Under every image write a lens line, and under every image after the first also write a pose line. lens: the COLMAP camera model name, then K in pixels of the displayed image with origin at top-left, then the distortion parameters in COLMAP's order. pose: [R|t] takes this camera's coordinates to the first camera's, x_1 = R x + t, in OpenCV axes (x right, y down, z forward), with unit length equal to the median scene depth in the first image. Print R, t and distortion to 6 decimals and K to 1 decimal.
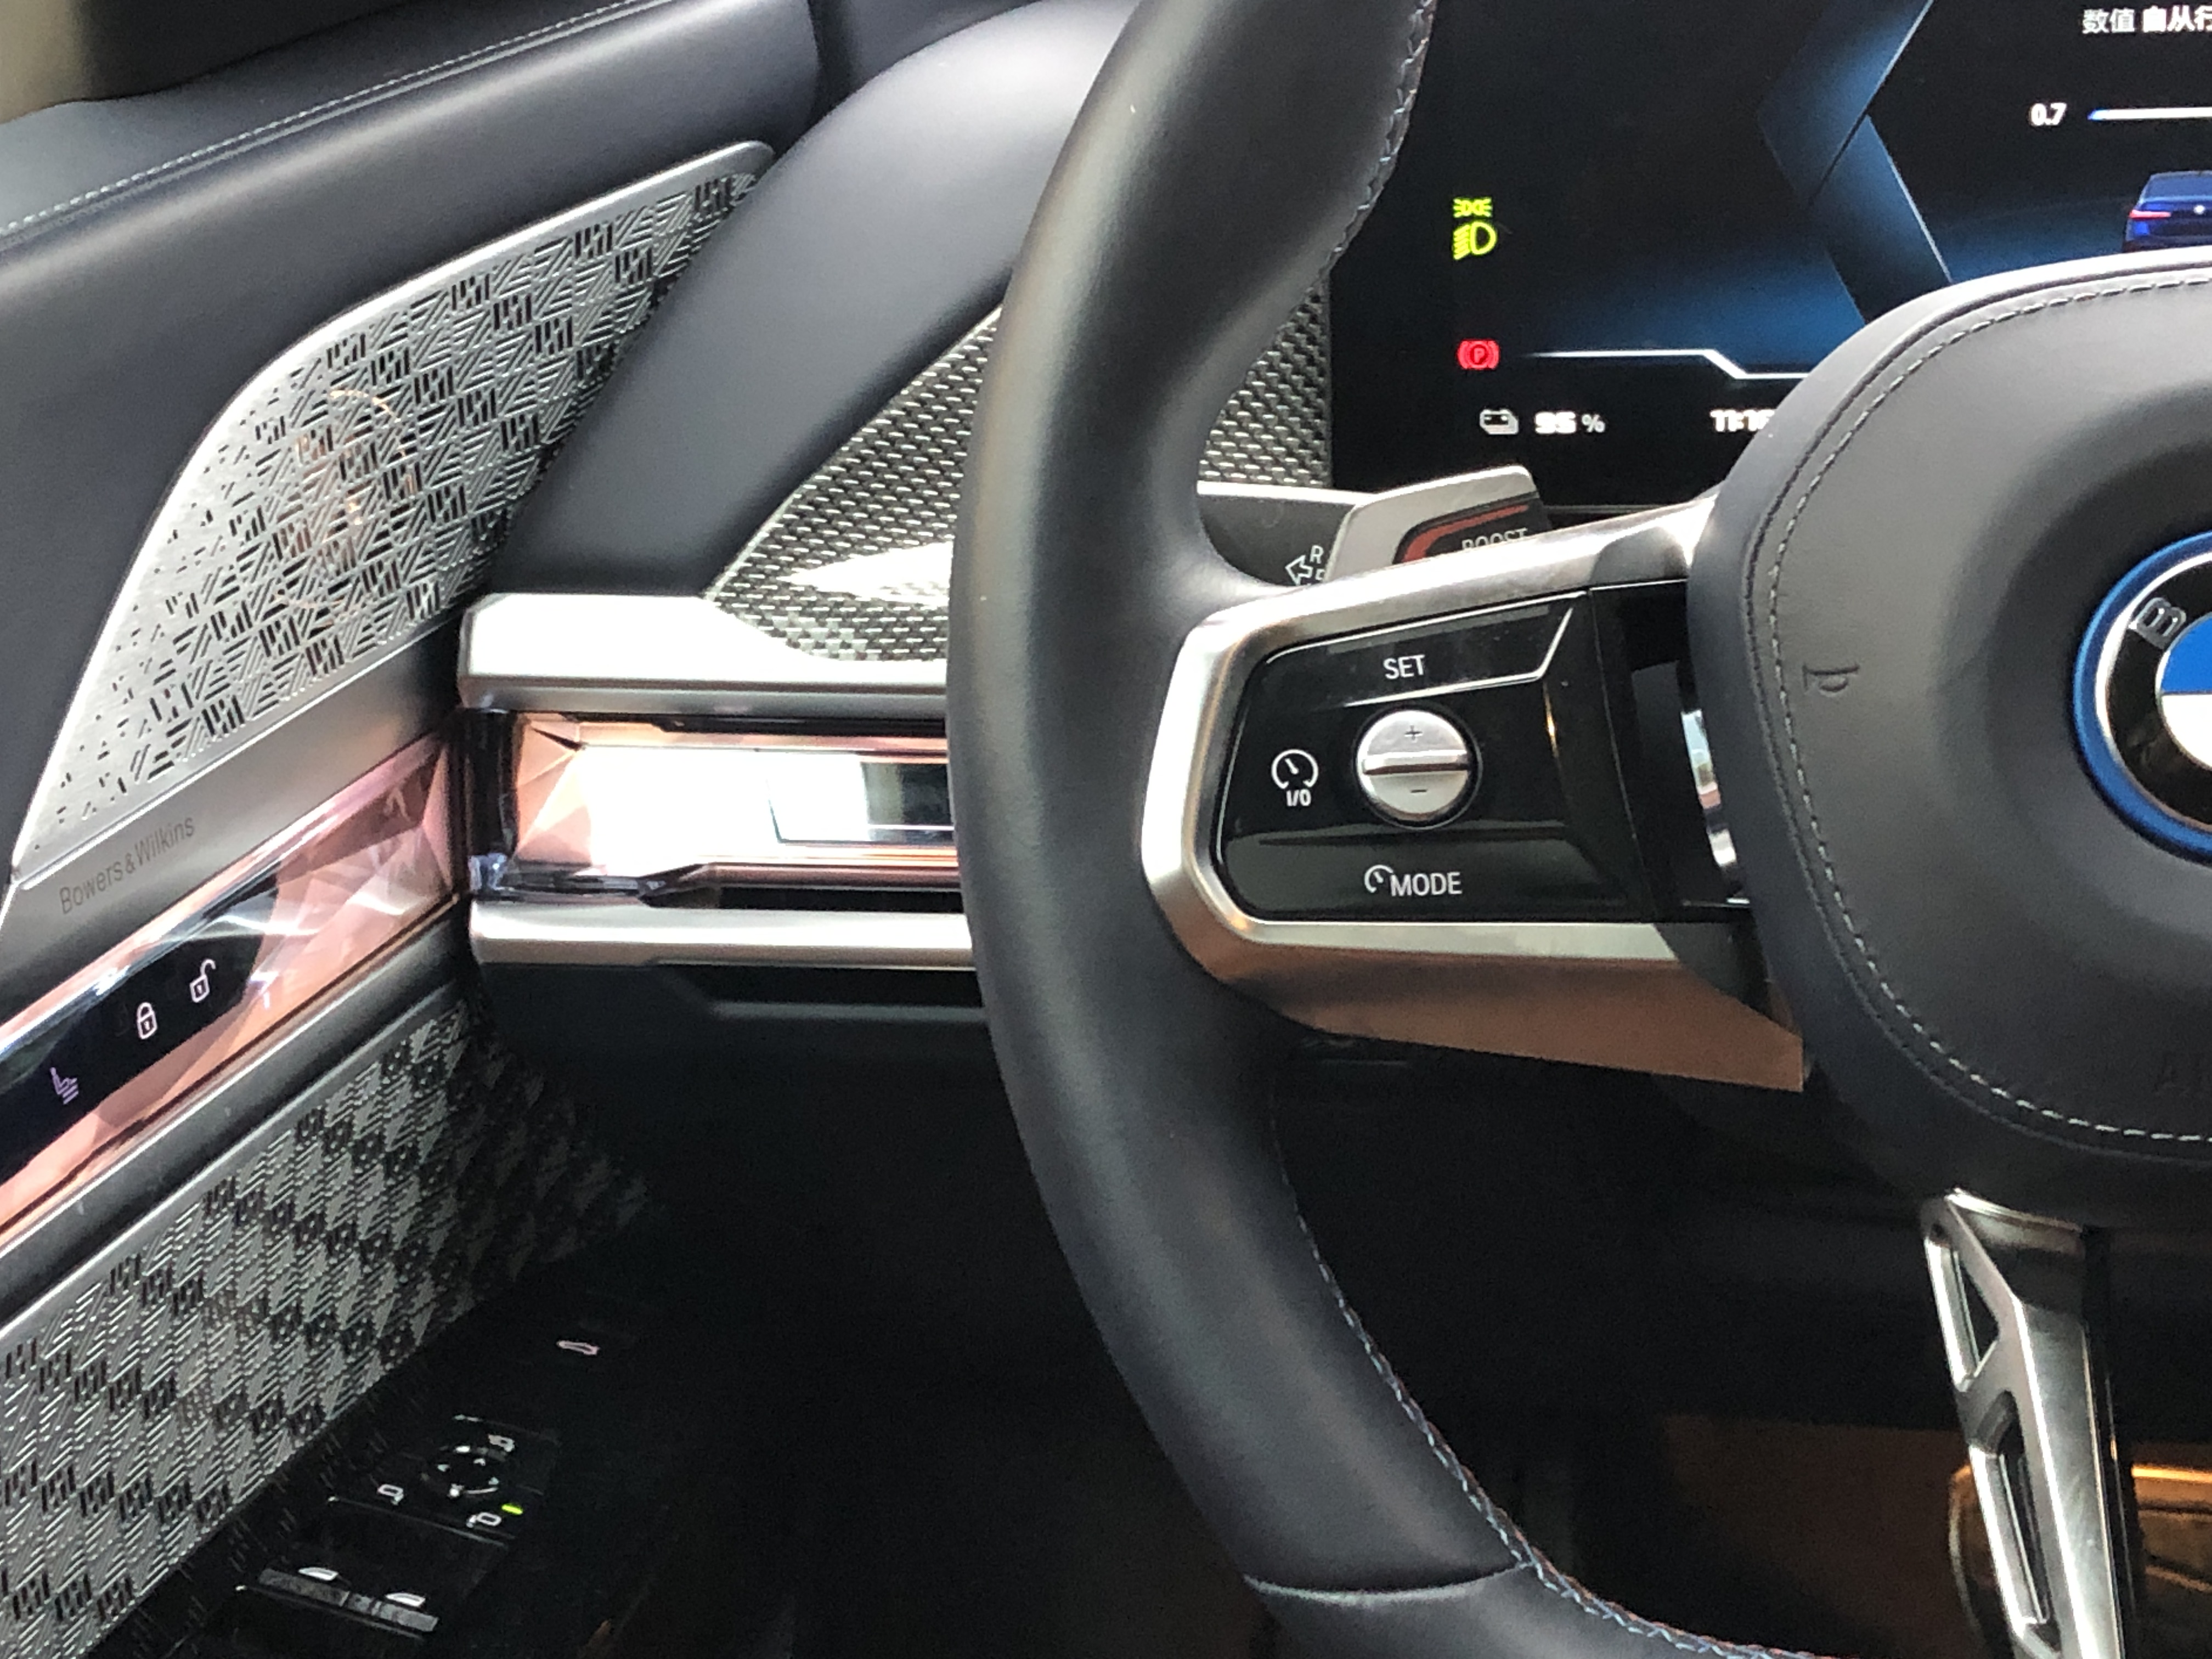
lens RADIAL K [[3825.2, 0, 1099.1], [0, 3825.2, 779.2], [0, 0, 1]] dist [0.086572, 0.000000]
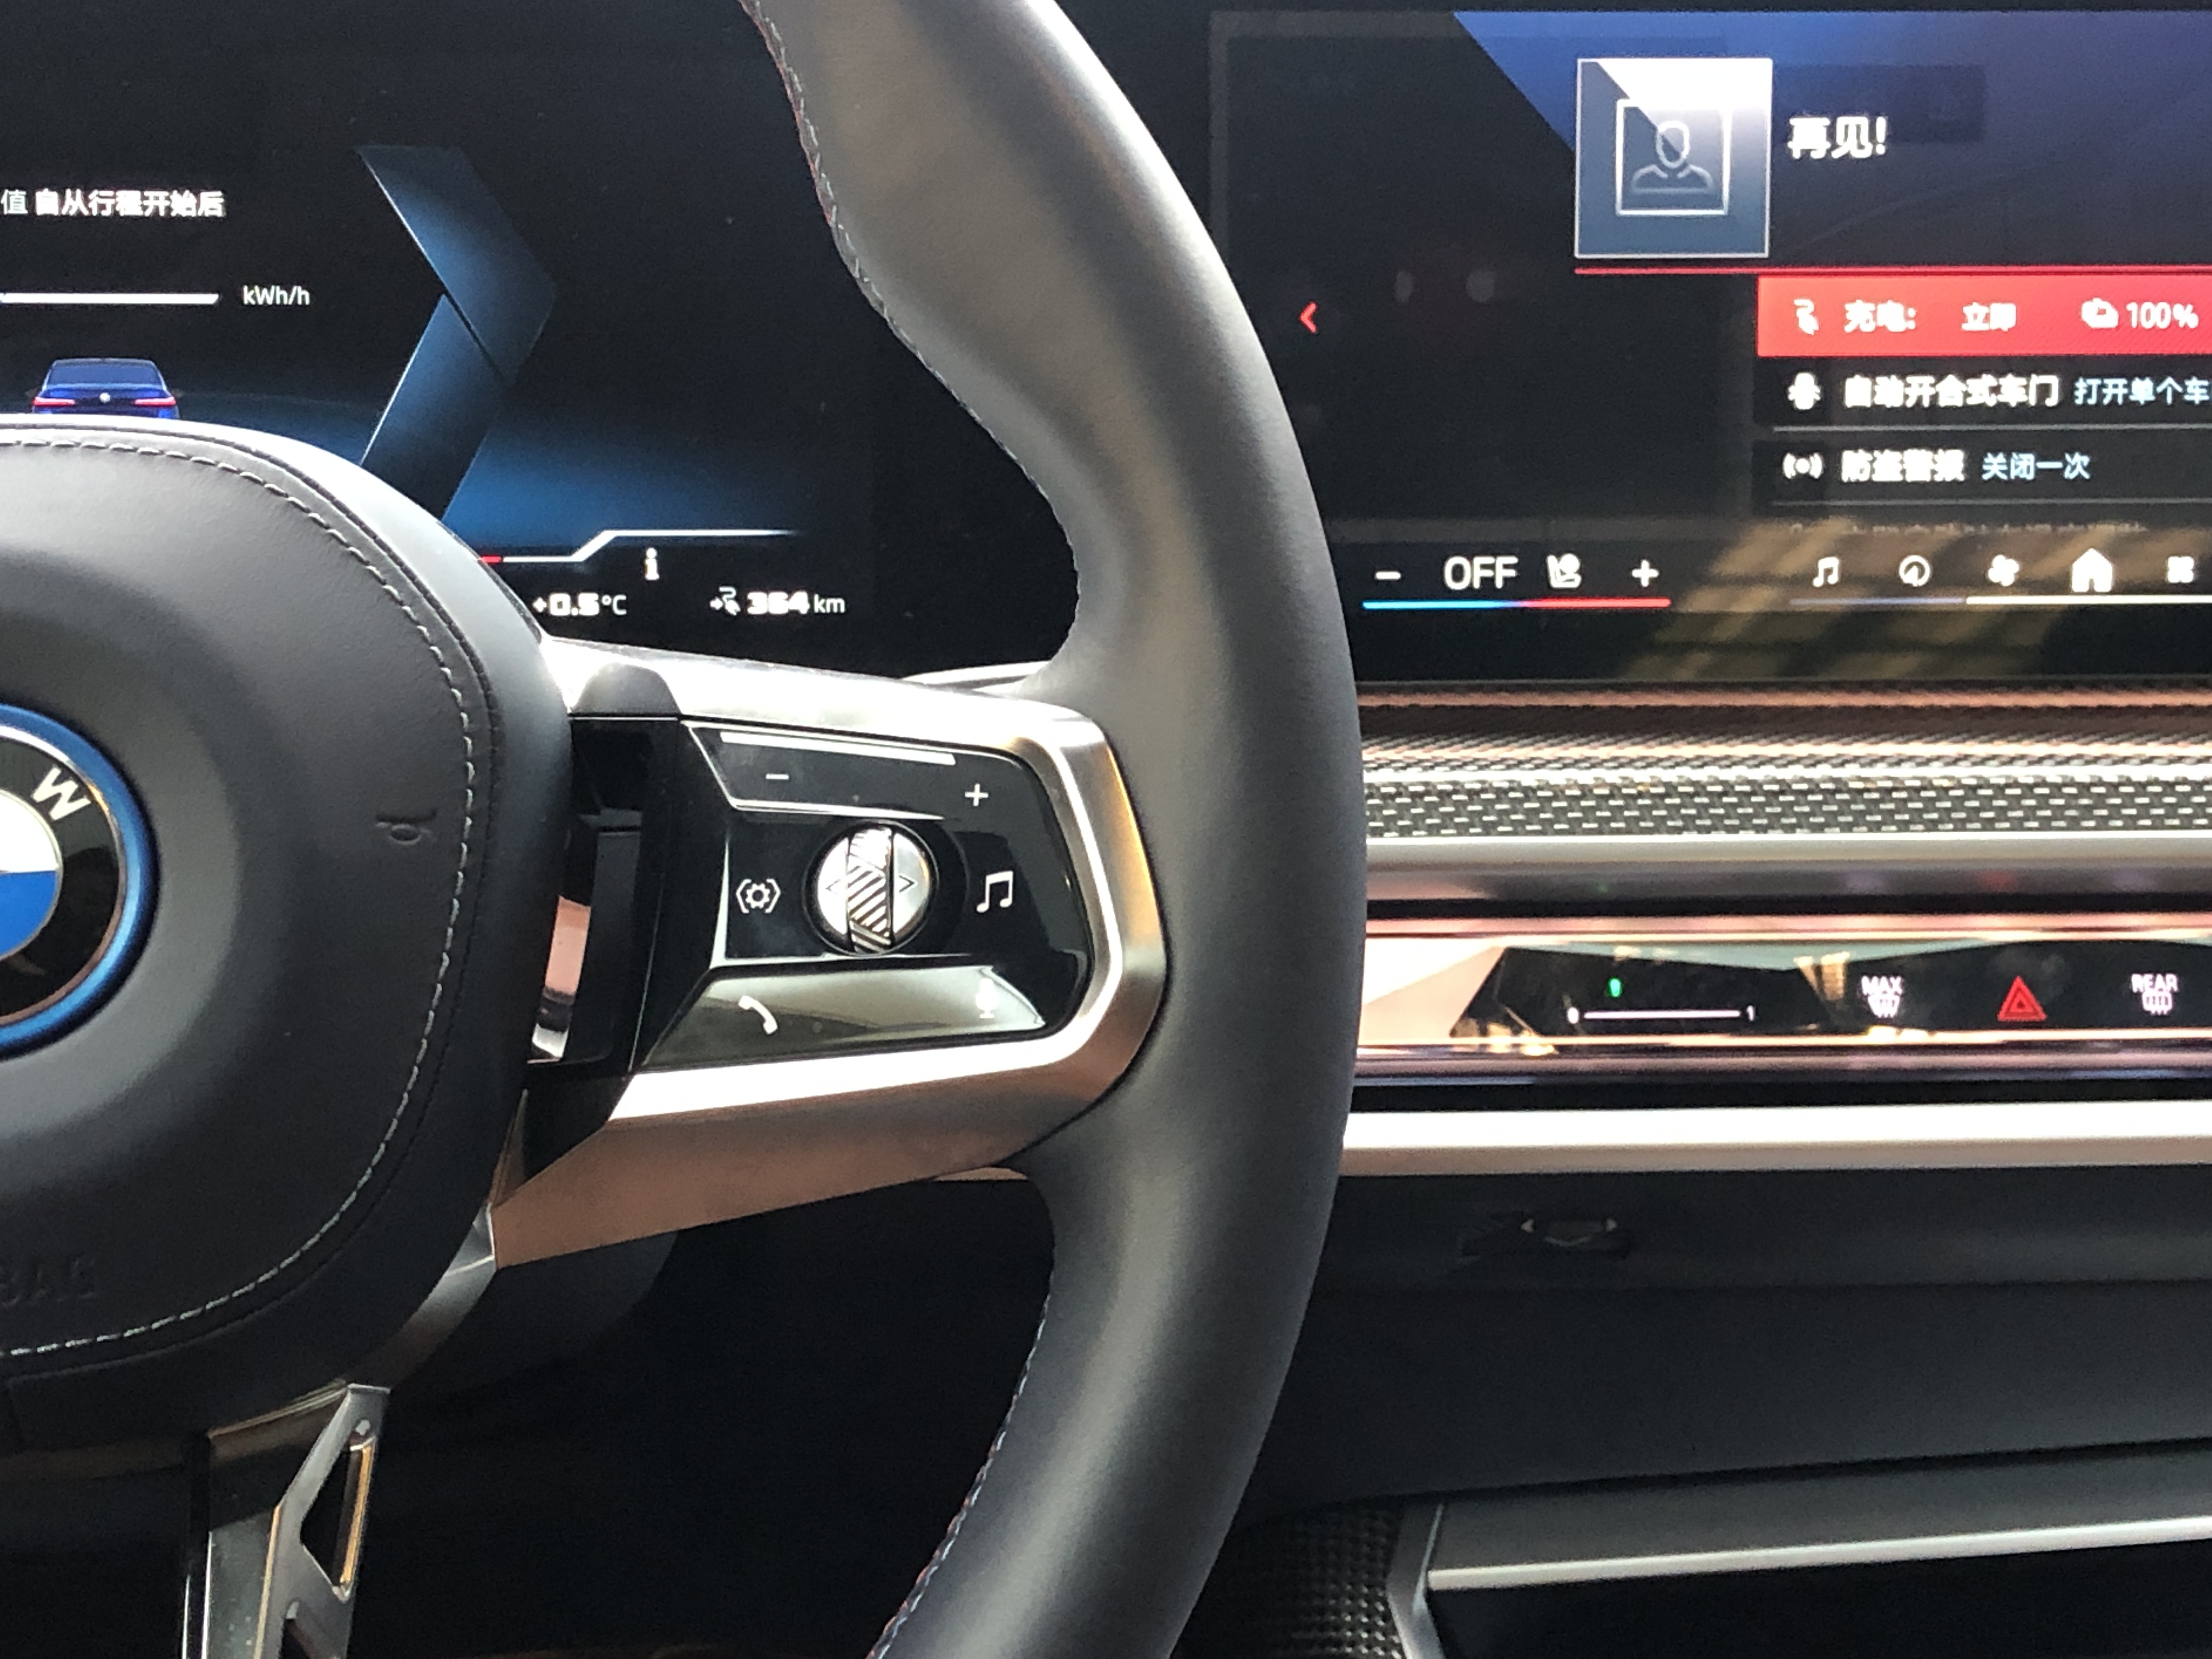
lens RADIAL K [[3825.2, 0, 1129.4], [0, 3825.2, 796.8], [0, 0, 1]] dist [0.086572, 0.000000]
pose [[0.909052, -0.025390, 0.415909, 0.115721], [0.049693, 0.997624, -0.047712, 0.012316], [-0.413709, 0.064041, 0.908154, 0.017204]]
